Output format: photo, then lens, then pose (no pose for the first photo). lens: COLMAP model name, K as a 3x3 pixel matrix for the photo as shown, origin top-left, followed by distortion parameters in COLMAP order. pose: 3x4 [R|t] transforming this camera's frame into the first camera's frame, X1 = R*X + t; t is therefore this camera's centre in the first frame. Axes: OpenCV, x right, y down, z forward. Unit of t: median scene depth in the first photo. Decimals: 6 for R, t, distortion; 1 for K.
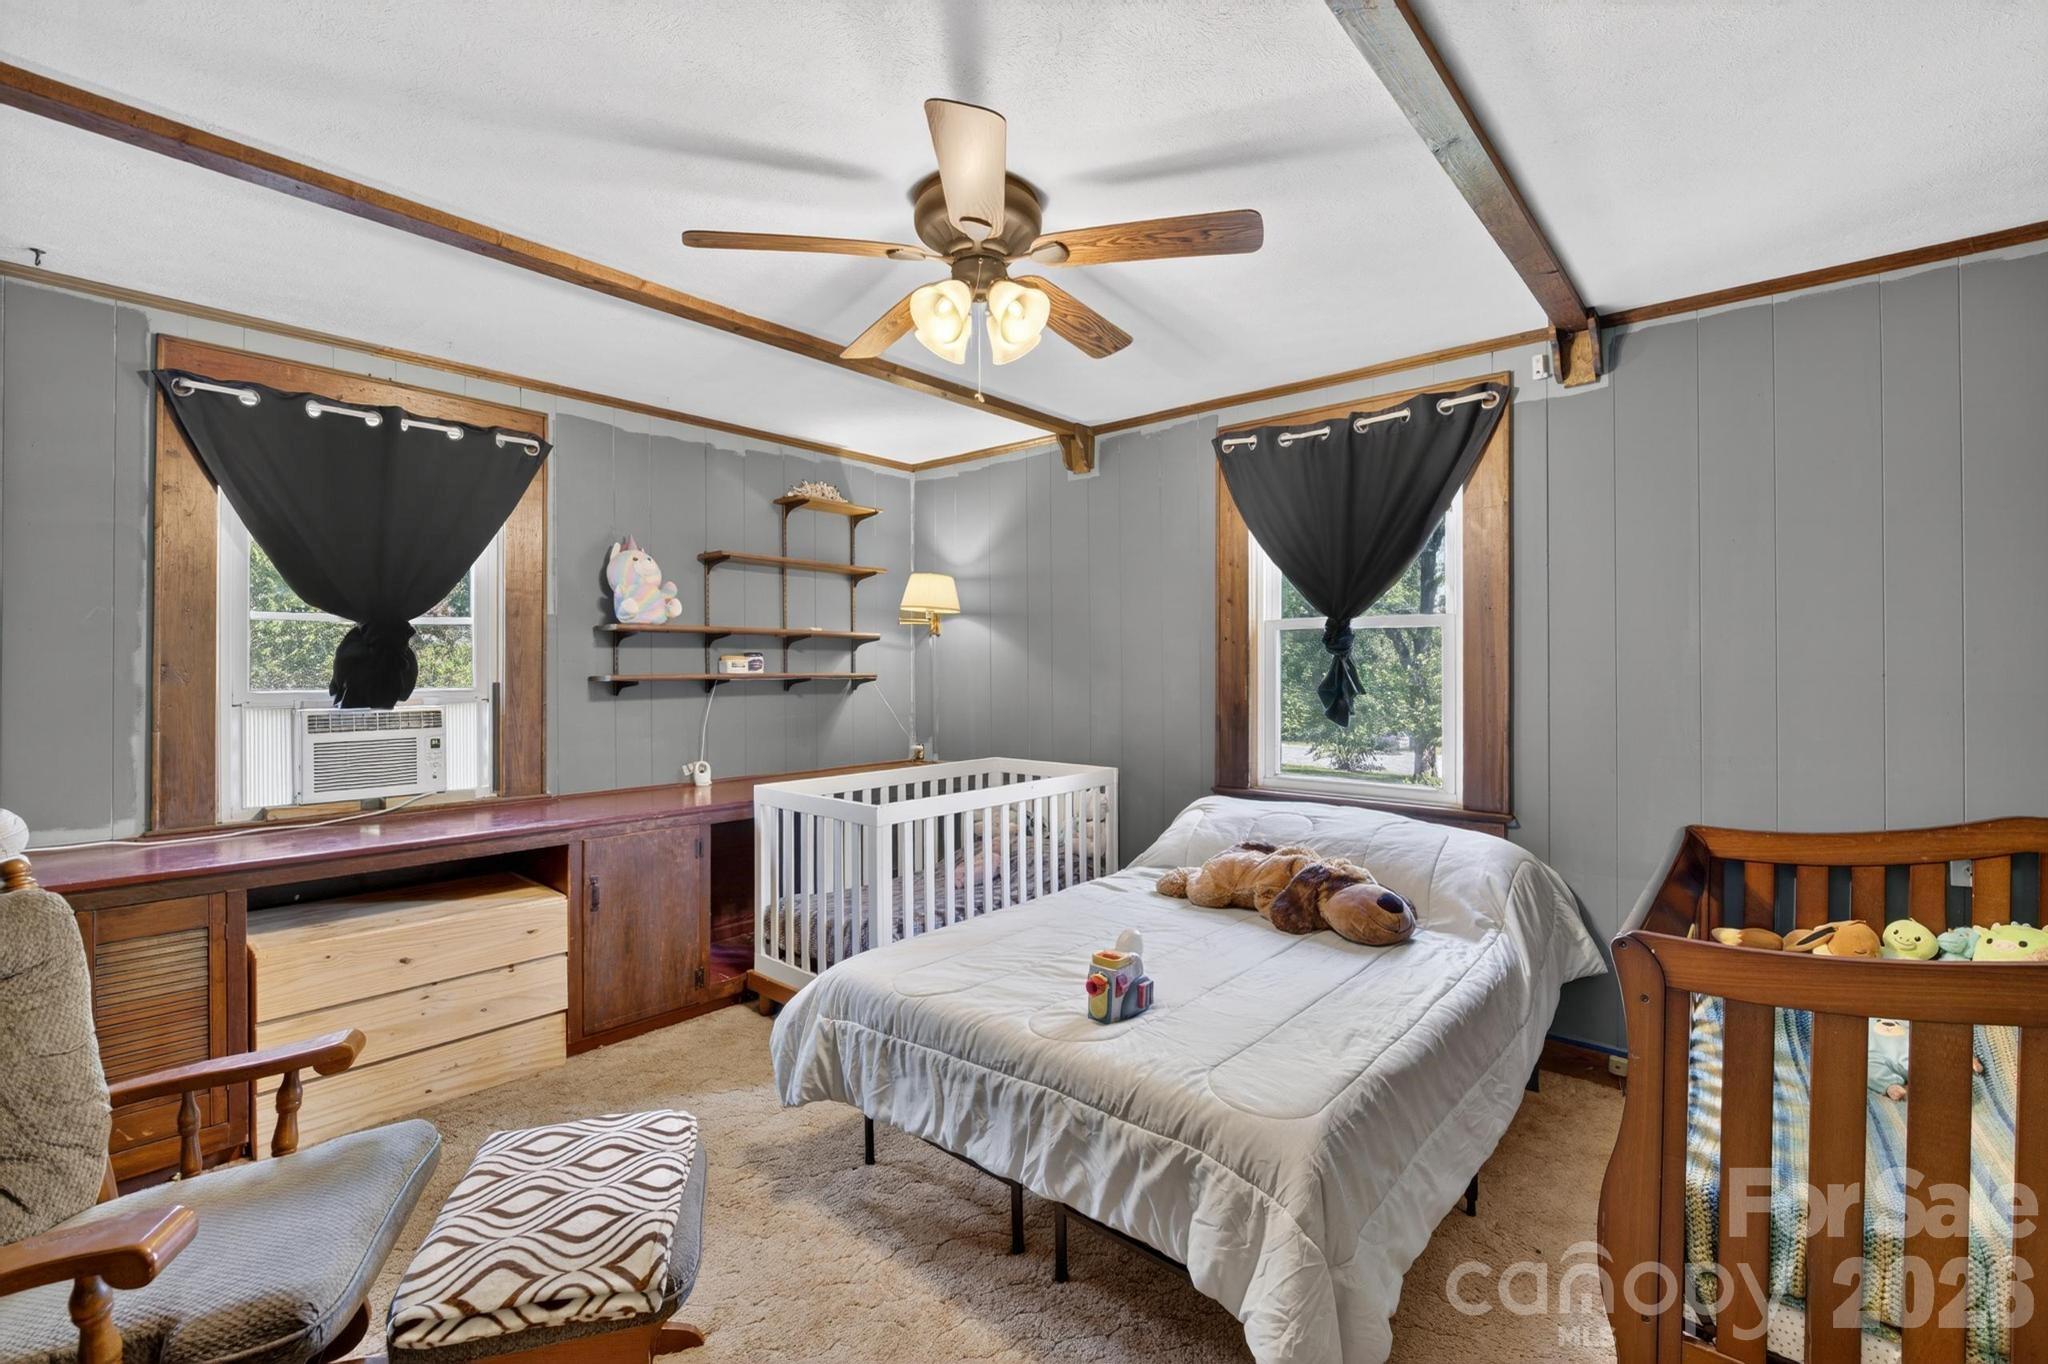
lens RADIAL K [[888.1, 0, 1033.6], [0, 888.1, 659.6], [0, 0, 1]] dist [-0.011040, 0.000239]
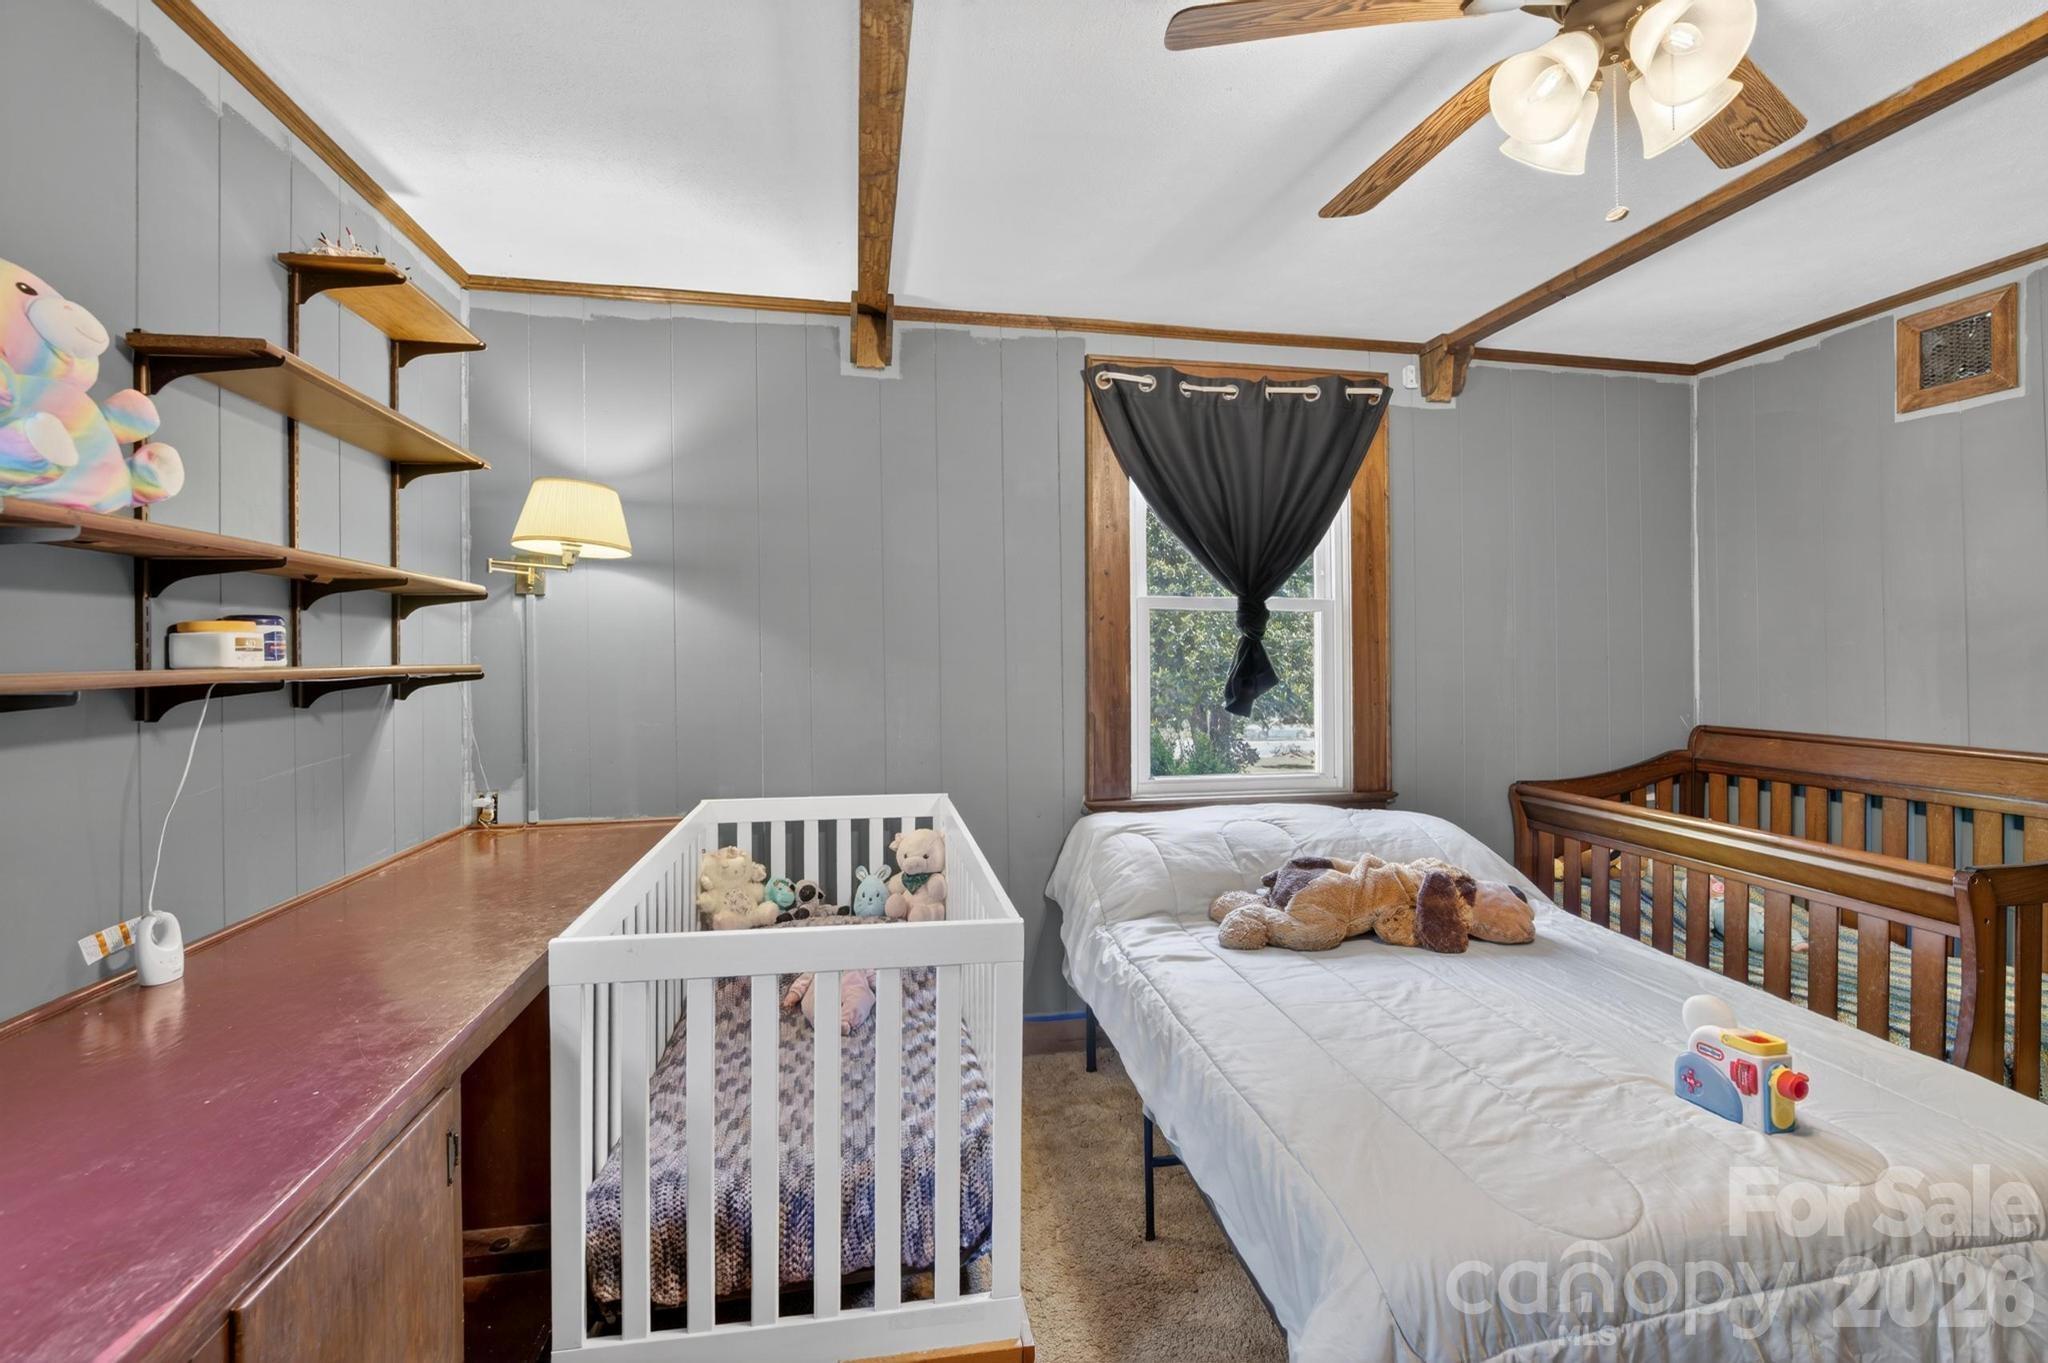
lens RADIAL K [[888.1, 0, 1033.6], [0, 888.1, 659.1], [0, 0, 1]] dist [-0.011040, 0.000239]
pose [[0.620806, -0.003684, 0.783956, -0.431255], [-0.003343, 0.999967, 0.007347, 0.008262], [-0.783957, -0.007182, 0.620773, 0.512466]]
